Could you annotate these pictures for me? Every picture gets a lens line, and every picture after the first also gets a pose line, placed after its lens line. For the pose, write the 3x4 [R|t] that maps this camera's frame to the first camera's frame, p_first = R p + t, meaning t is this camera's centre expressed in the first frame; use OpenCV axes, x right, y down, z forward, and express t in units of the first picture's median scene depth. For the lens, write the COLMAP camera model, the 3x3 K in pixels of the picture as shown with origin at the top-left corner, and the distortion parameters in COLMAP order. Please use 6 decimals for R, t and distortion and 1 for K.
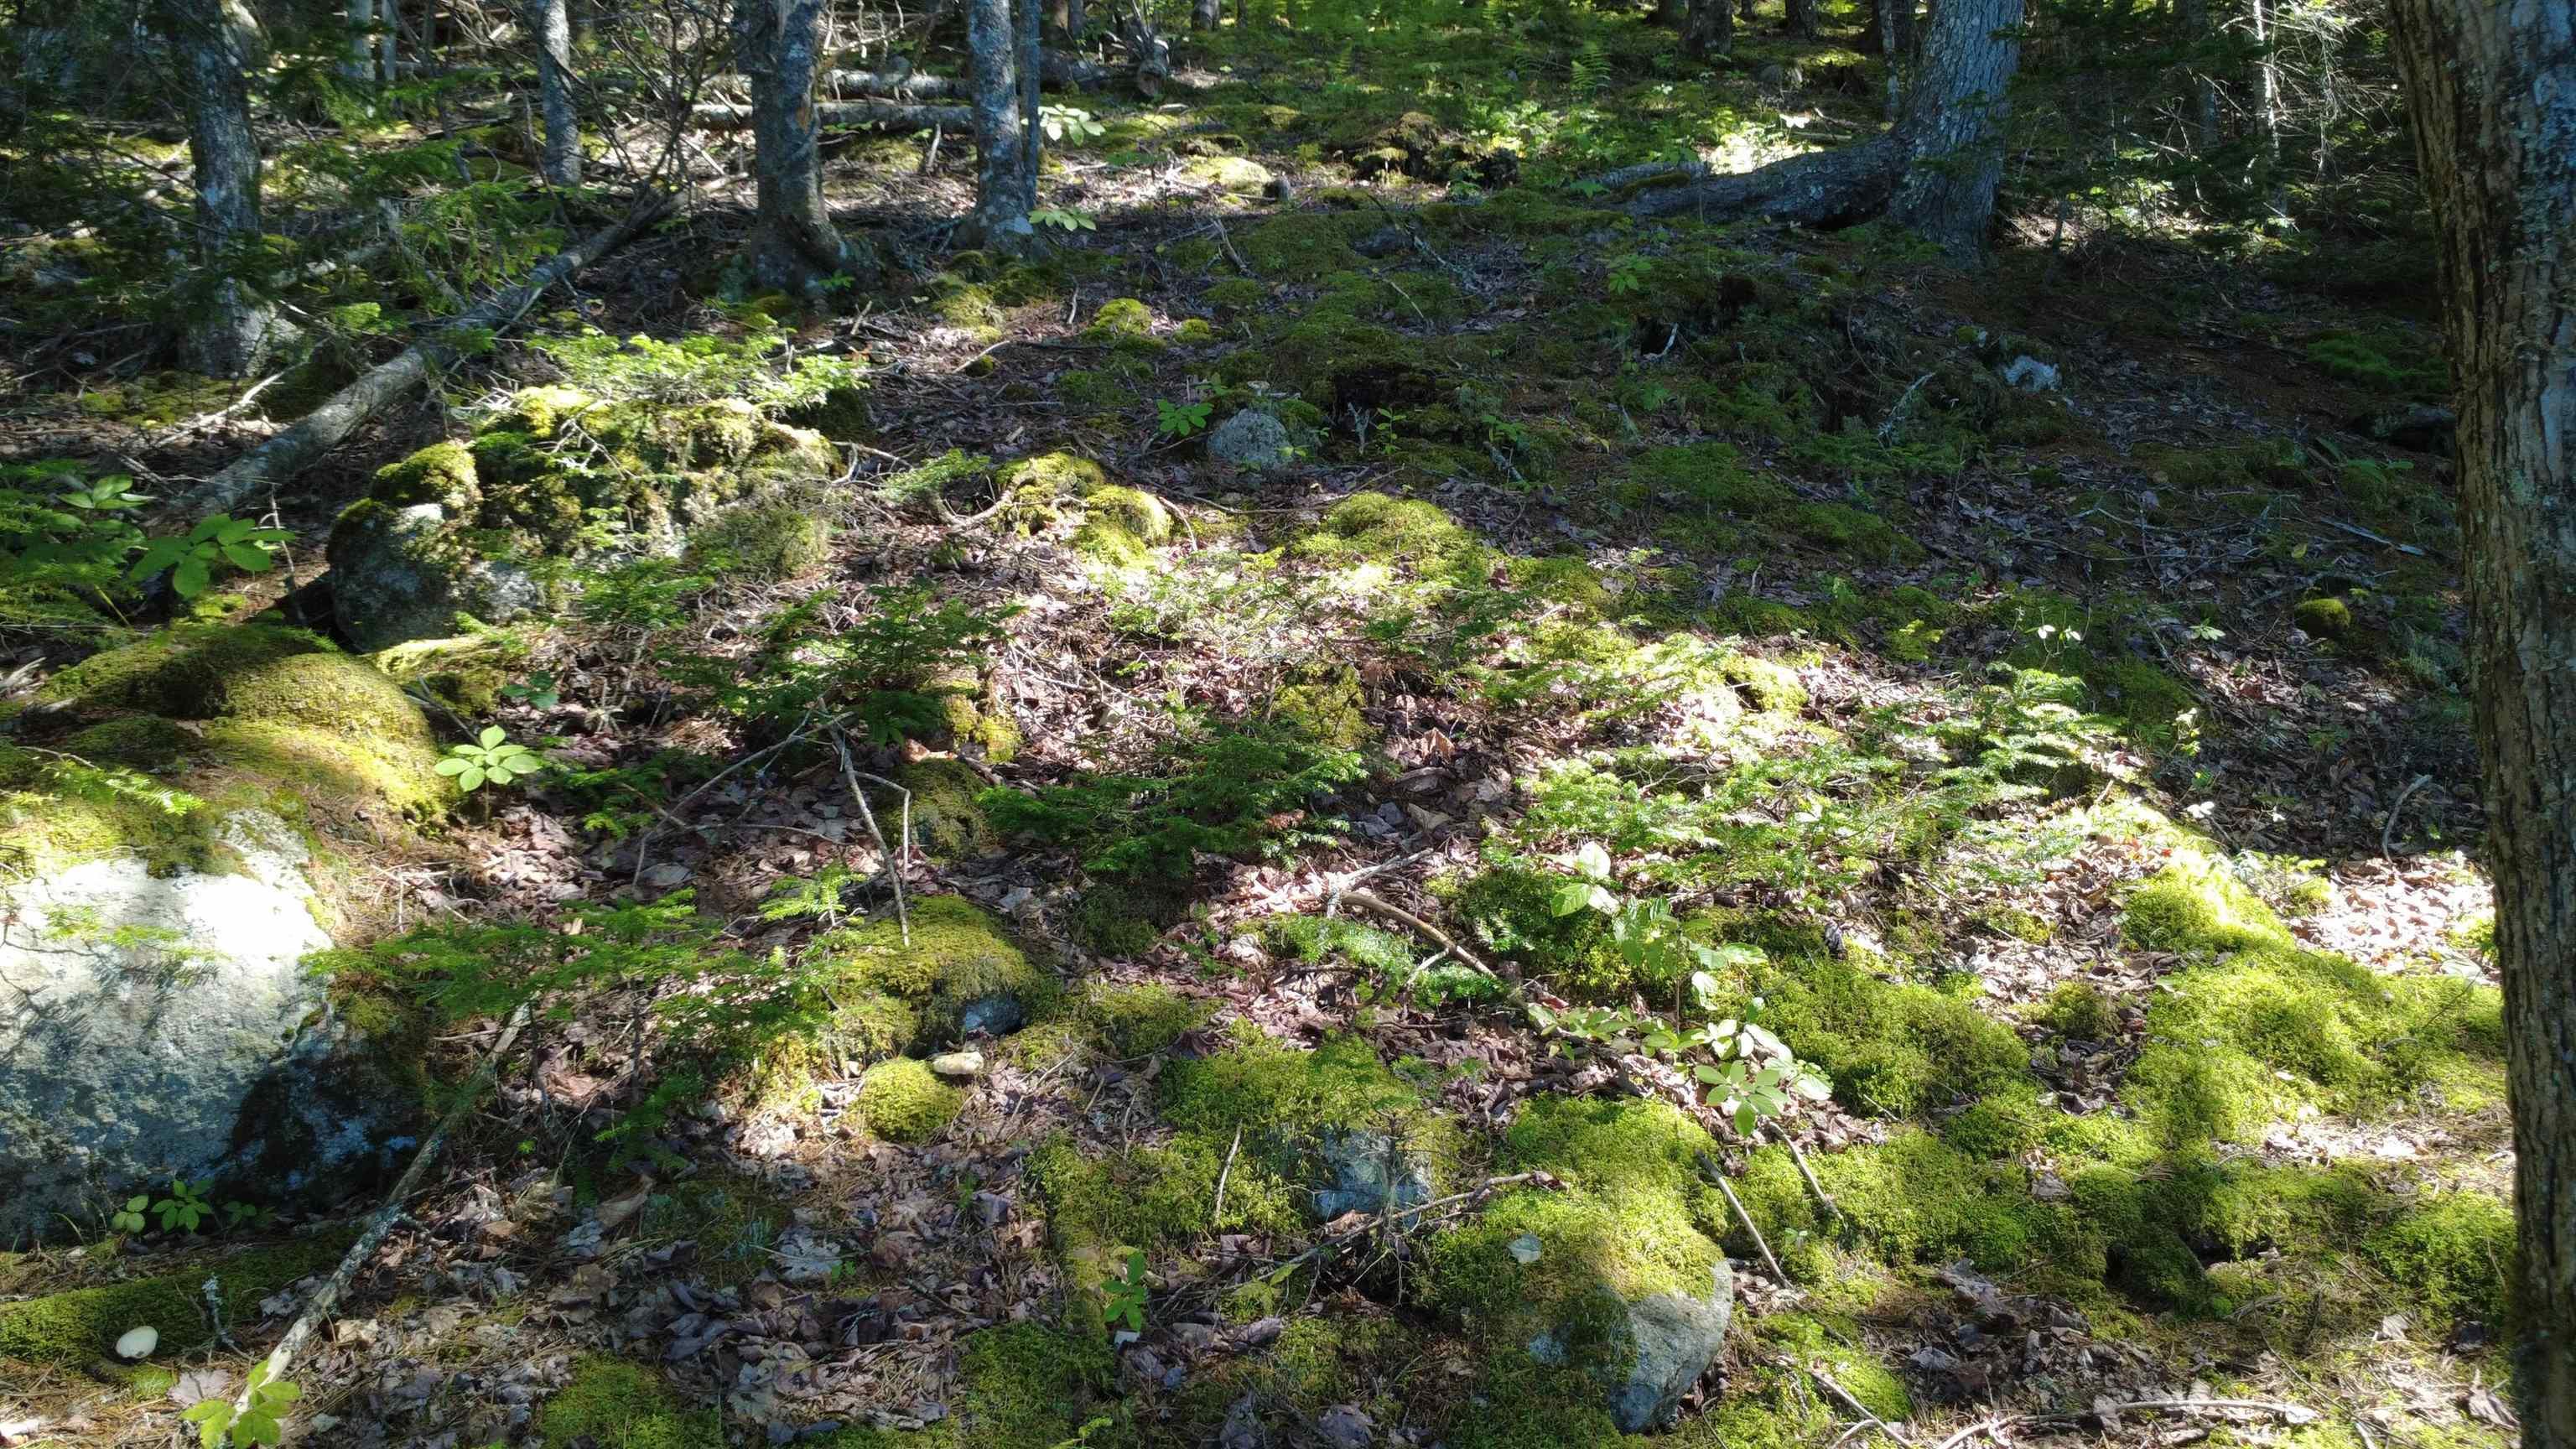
lens RADIAL K [[1879.2, 0, 1293.1], [0, 1879.2, 729.8], [0, 0, 1]] dist [-0.000221, -0.007594]
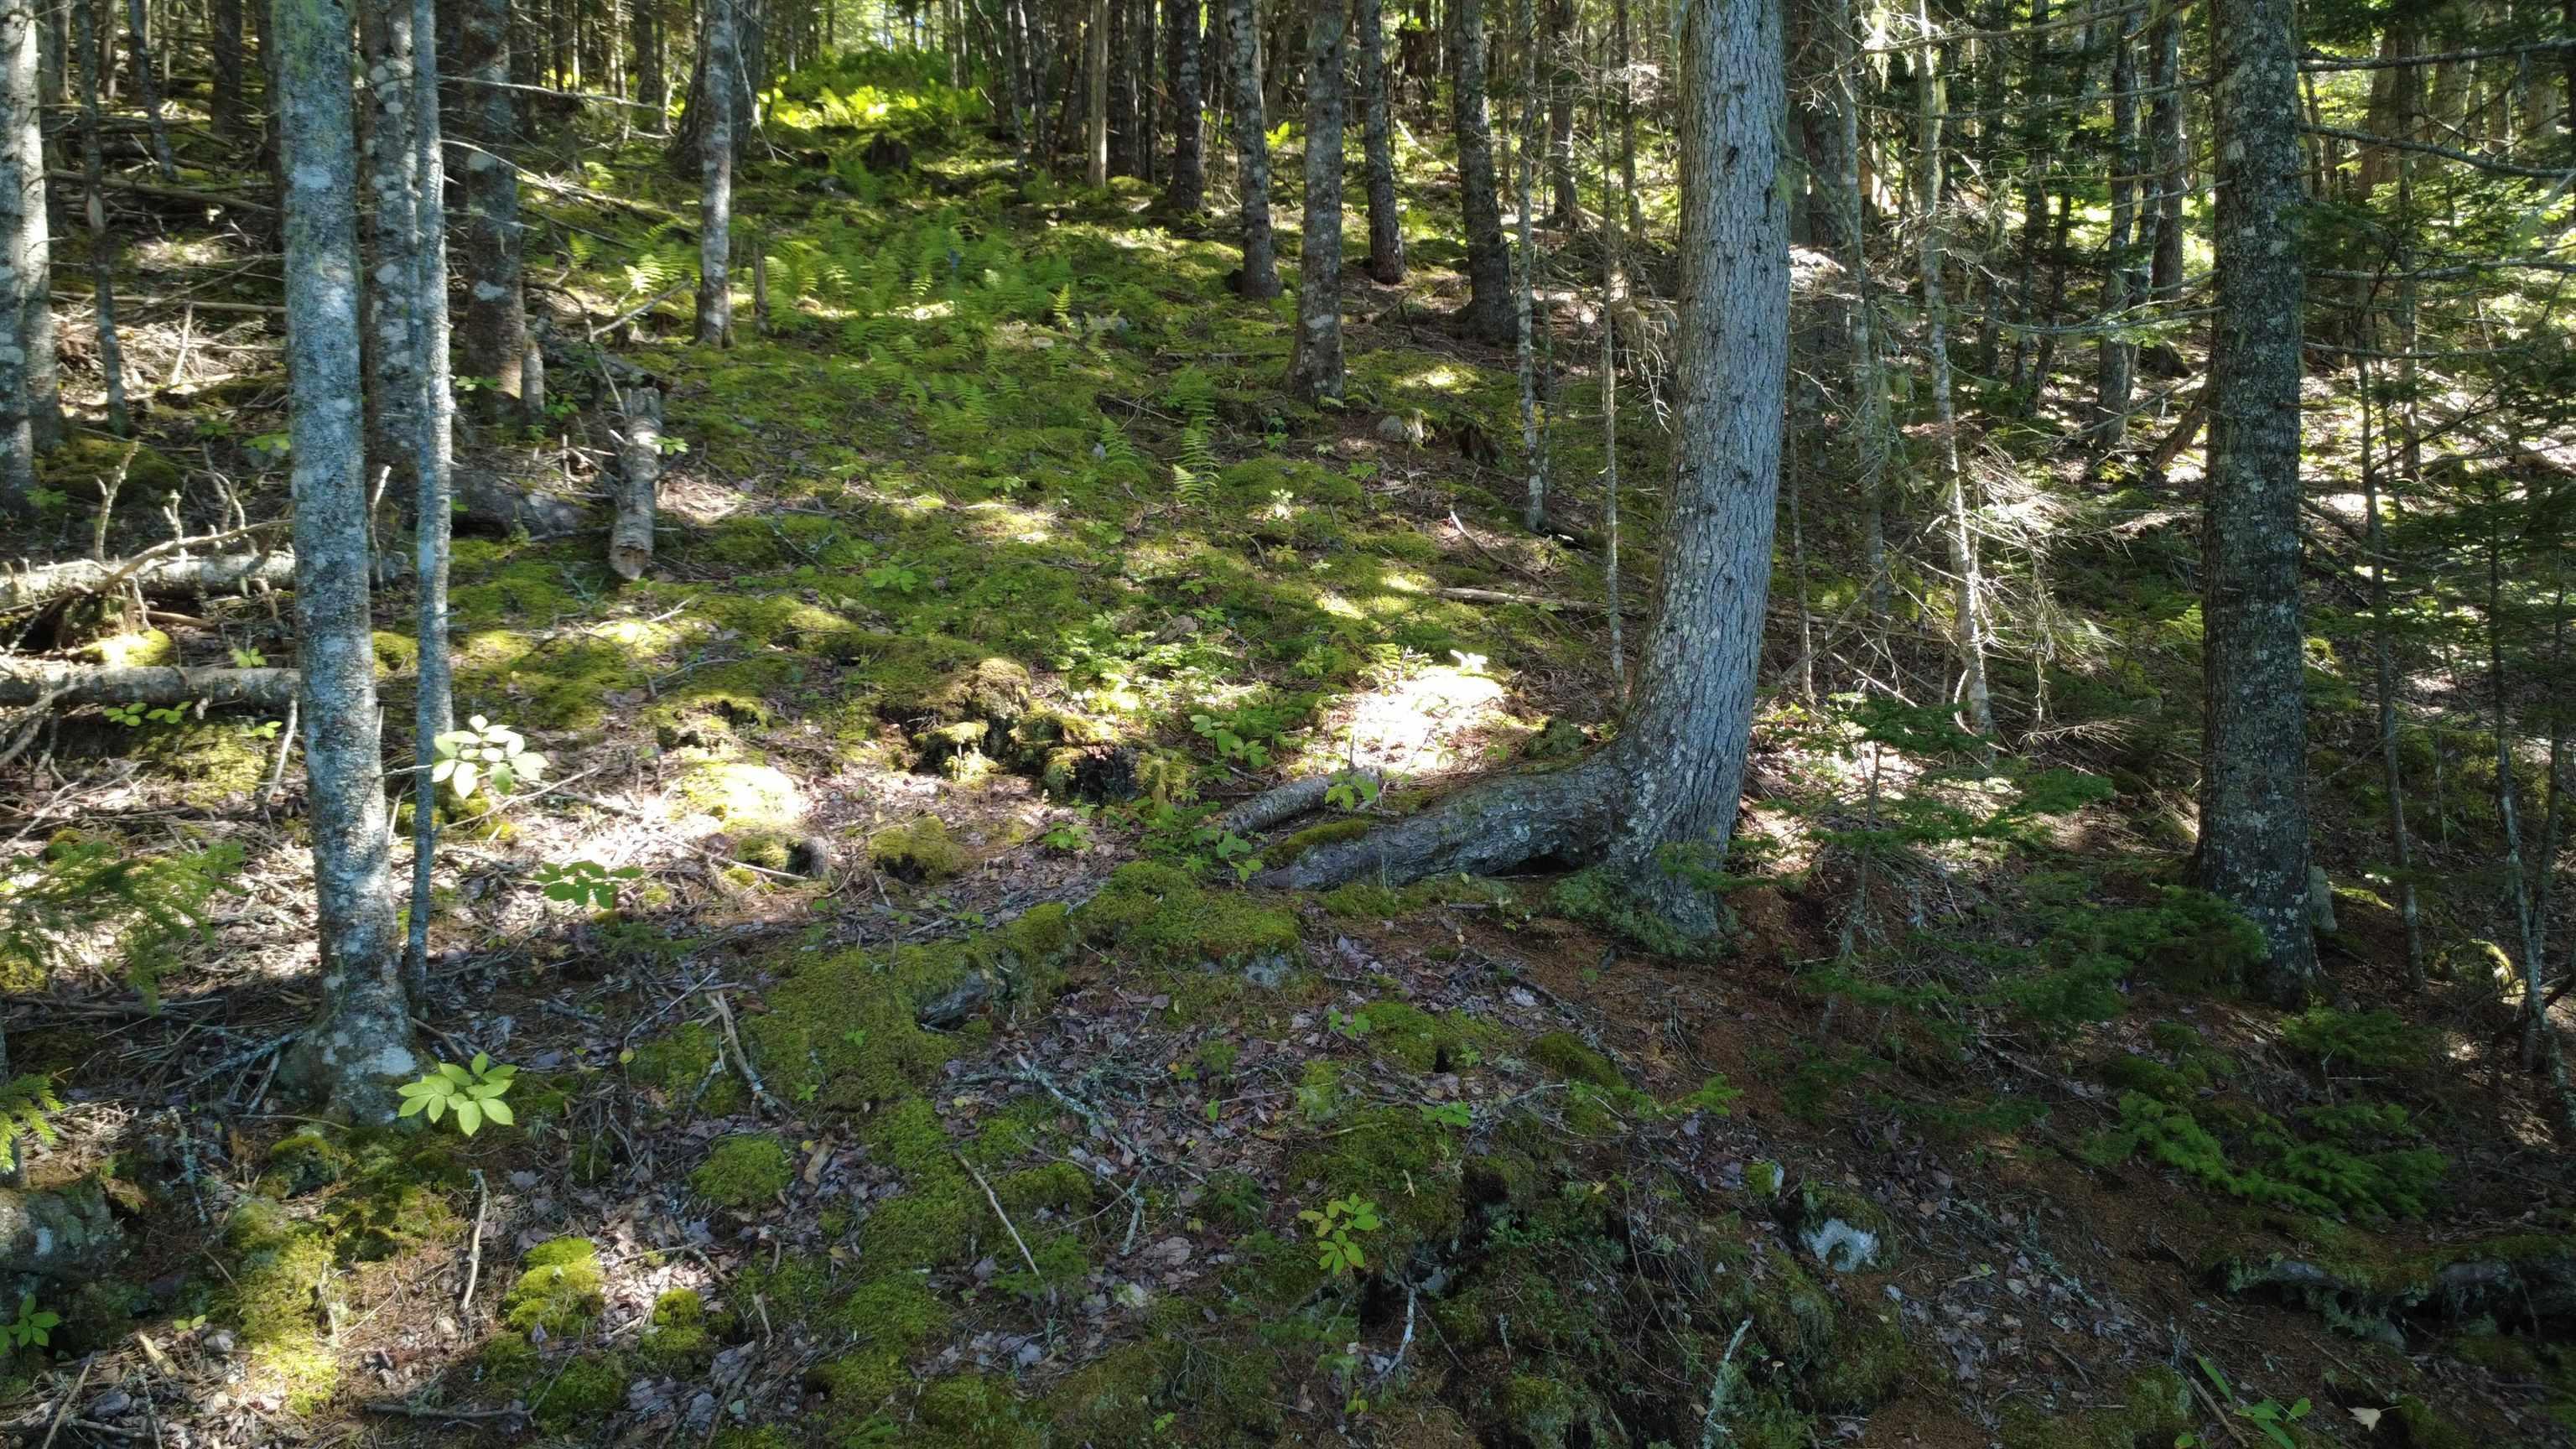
lens RADIAL K [[1876.4, 0, 1286.0], [0, 1876.4, 735.4], [0, 0, 1]] dist [0.000484, -0.003567]
pose [[0.970346, 0.000417, 0.241719, -0.004792], [0.001613, 0.999965, -0.008202, -0.324926], [-0.241714, 0.008349, 0.970312, 0.271317]]
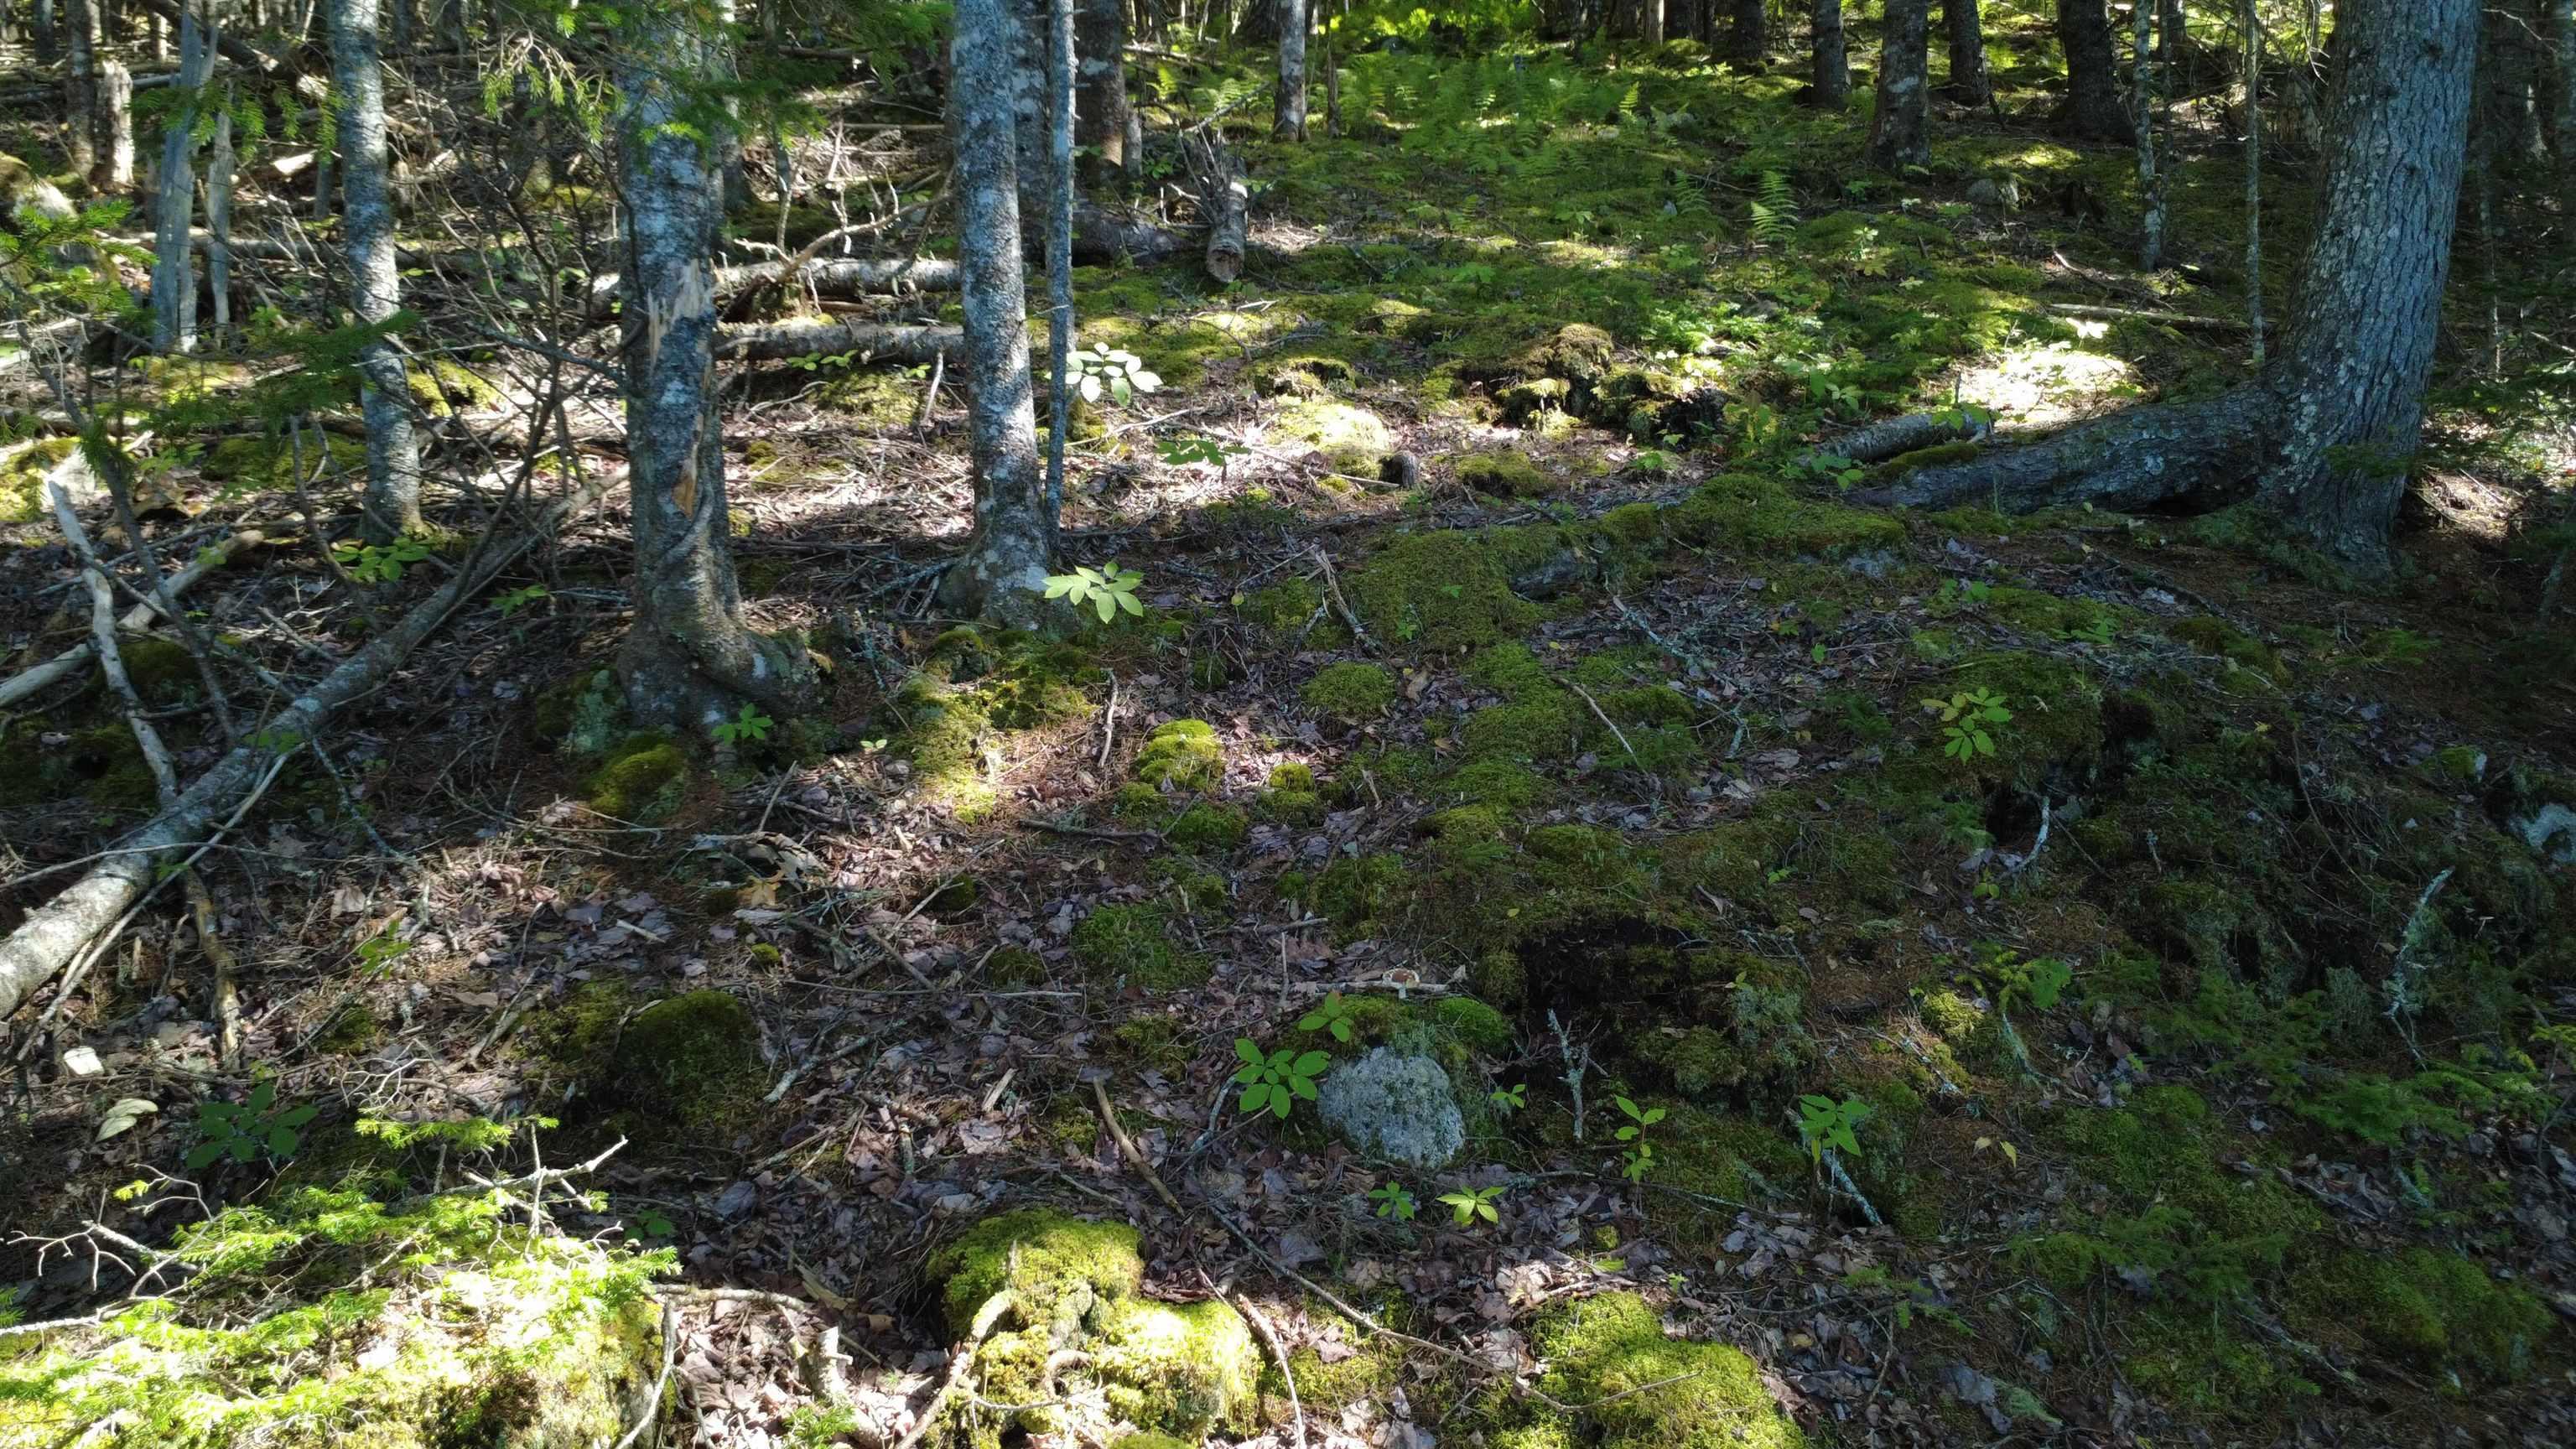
lens RADIAL K [[1879.2, 0, 1293.1], [0, 1879.2, 729.8], [0, 0, 1]] dist [-0.000221, -0.007594]
pose [[0.999320, 0.006237, -0.036342, -0.022461], [-0.006115, 0.999975, 0.003471, -0.188587], [0.036363, -0.003246, 0.999333, 0.277689]]
